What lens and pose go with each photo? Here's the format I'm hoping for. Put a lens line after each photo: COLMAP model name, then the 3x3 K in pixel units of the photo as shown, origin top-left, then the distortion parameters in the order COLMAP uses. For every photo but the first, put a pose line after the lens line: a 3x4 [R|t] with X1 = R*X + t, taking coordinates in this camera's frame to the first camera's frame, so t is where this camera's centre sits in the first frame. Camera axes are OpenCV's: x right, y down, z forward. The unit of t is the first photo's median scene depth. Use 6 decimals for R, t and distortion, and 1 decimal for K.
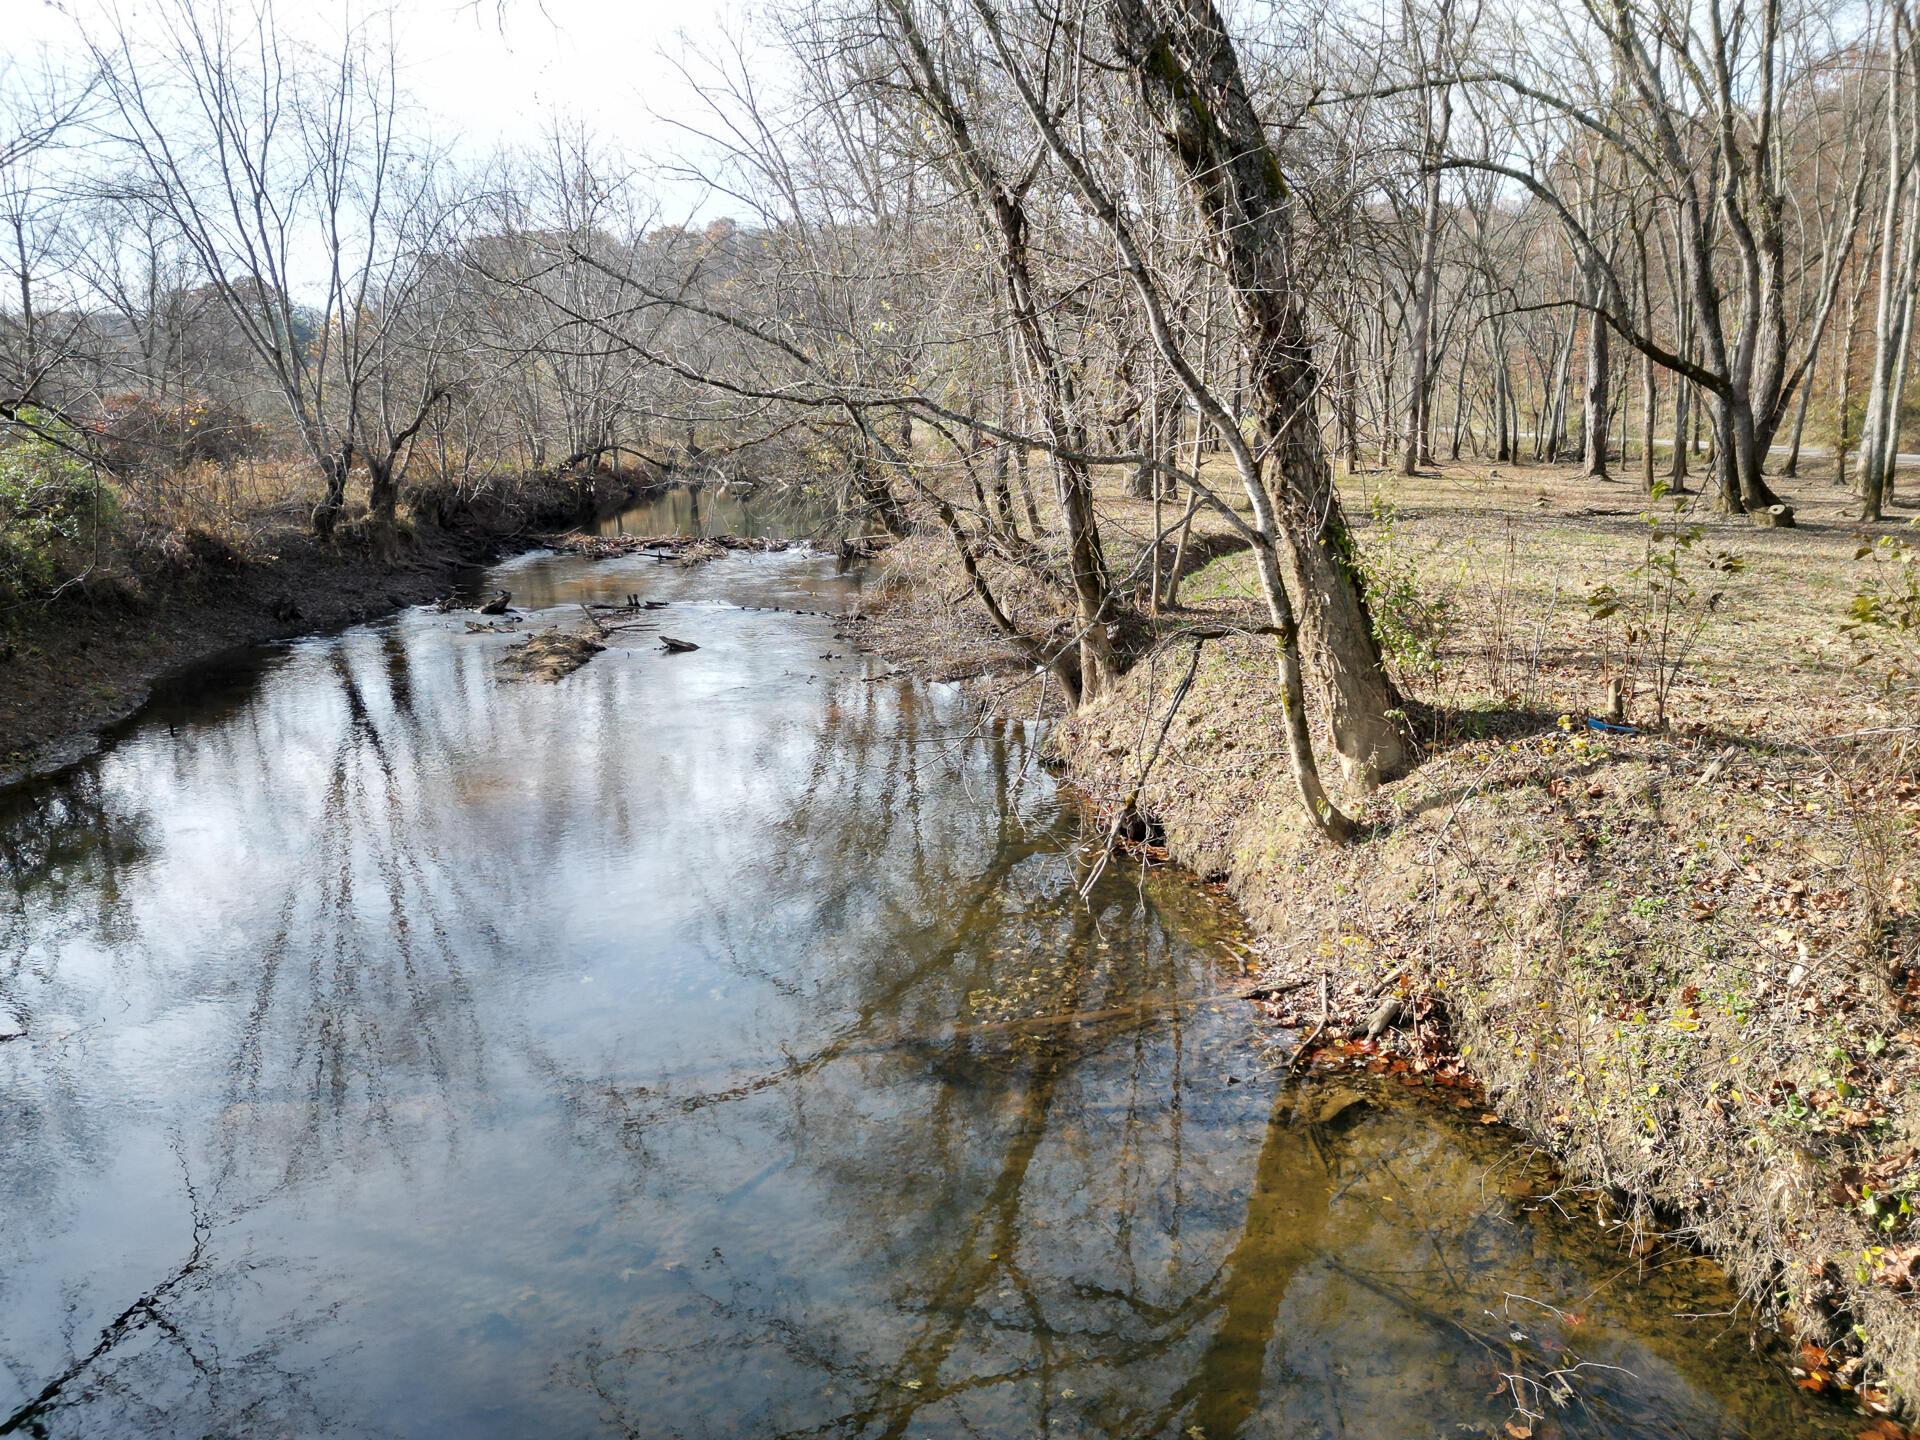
lens RADIAL K [[1326.3, 0, 951.8], [0, 1326.3, 699.7], [0, 0, 1]] dist [0.063823, -0.051544]
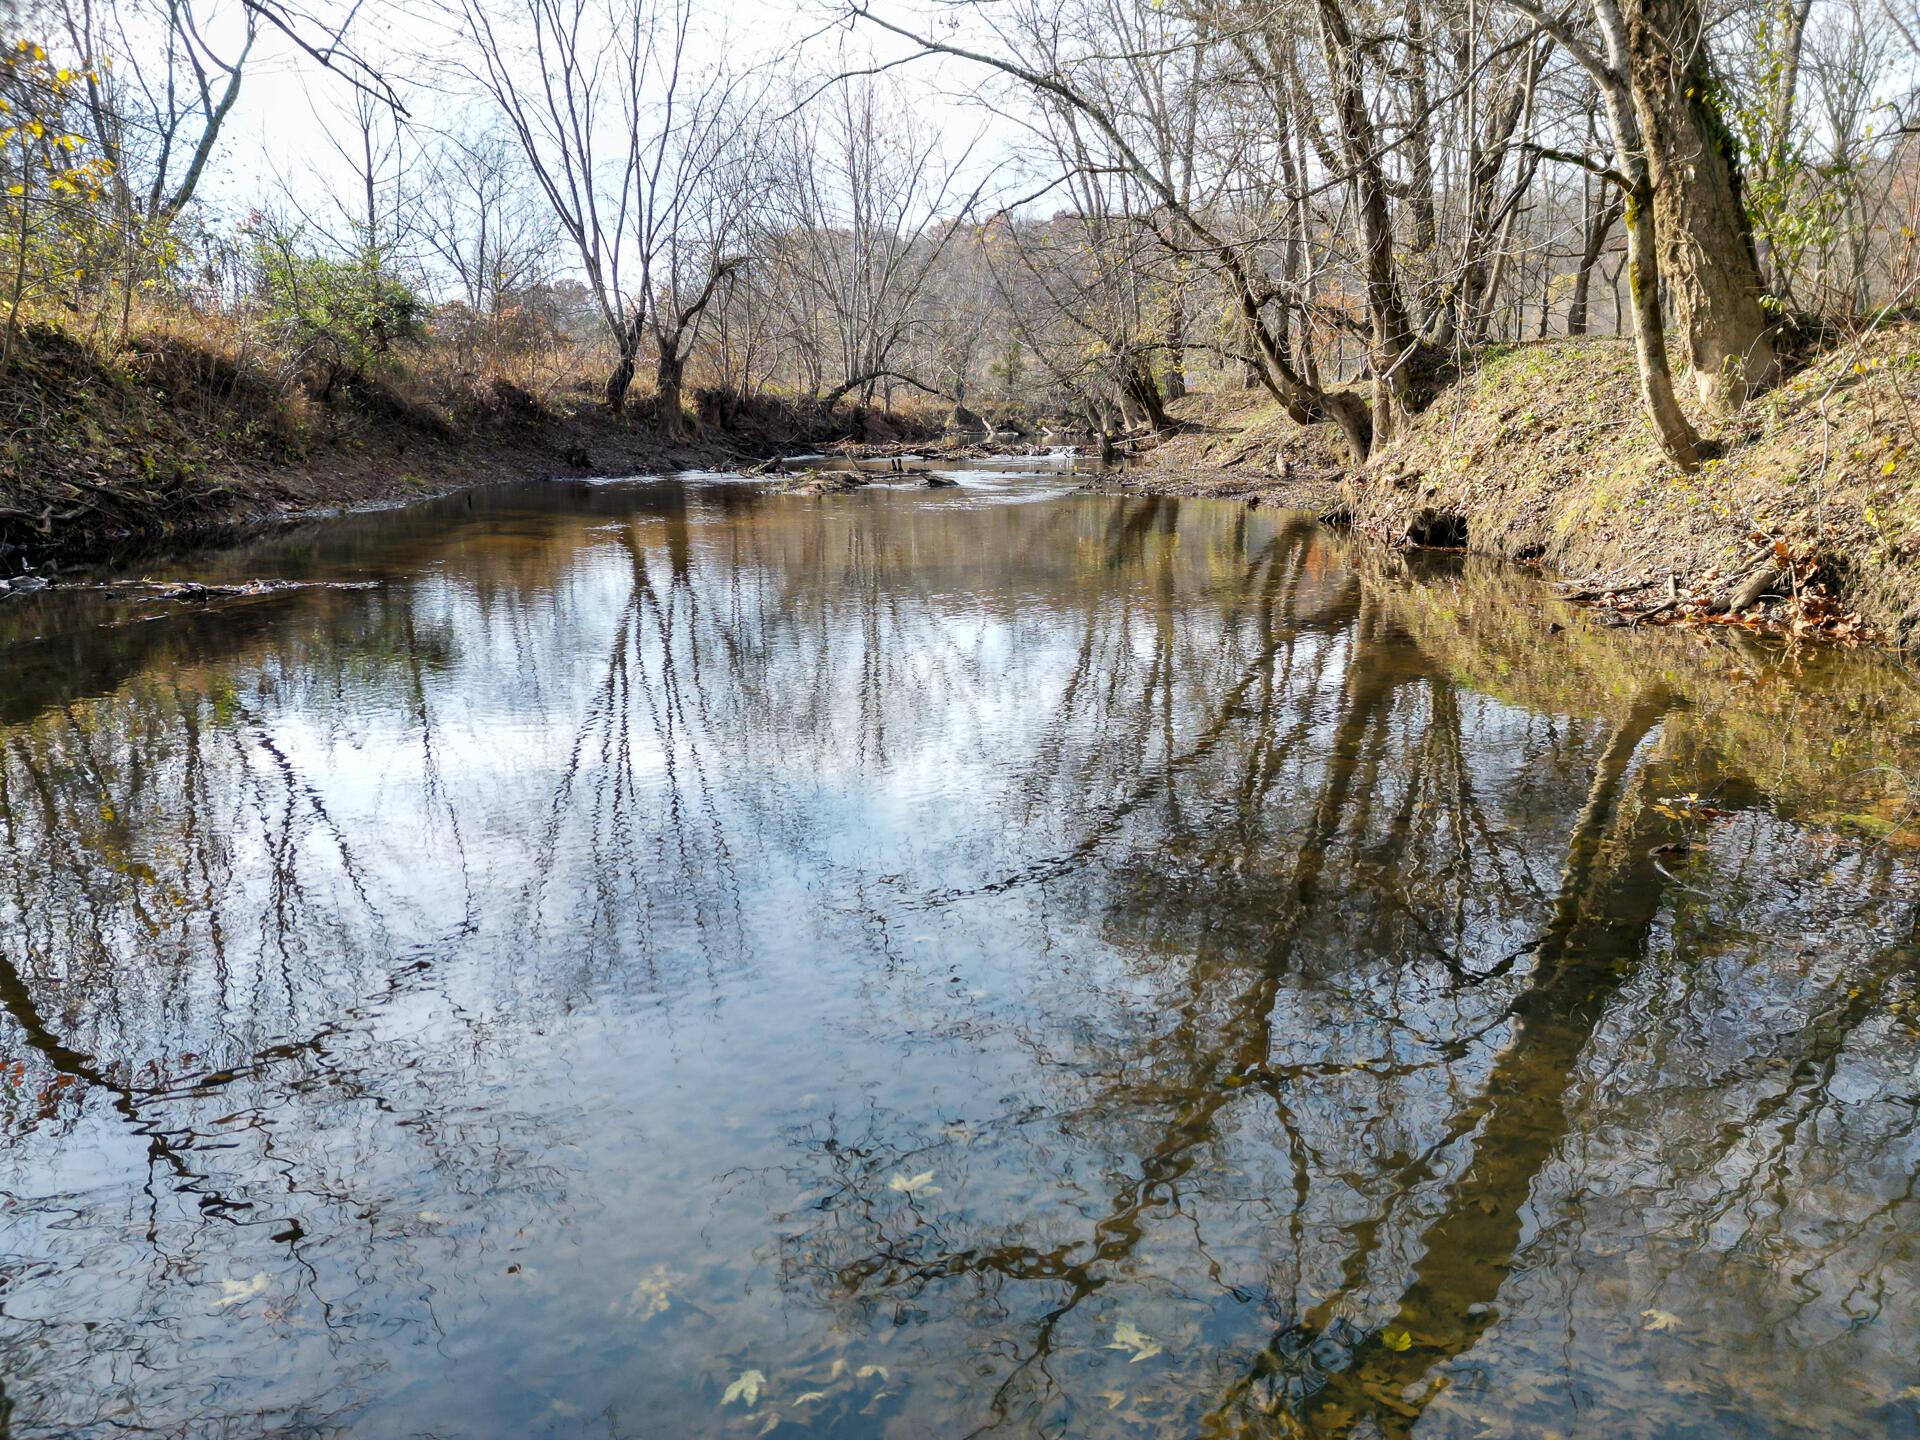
lens RADIAL K [[1326.3, 0, 956.8], [0, 1326.3, 700.3], [0, 0, 1]] dist [0.063823, -0.051544]
pose [[0.981495, 0.039572, -0.187356, -0.000875], [-0.038849, 0.999217, 0.007531, 0.107263], [0.187508, -0.000113, 0.982263, 0.028023]]
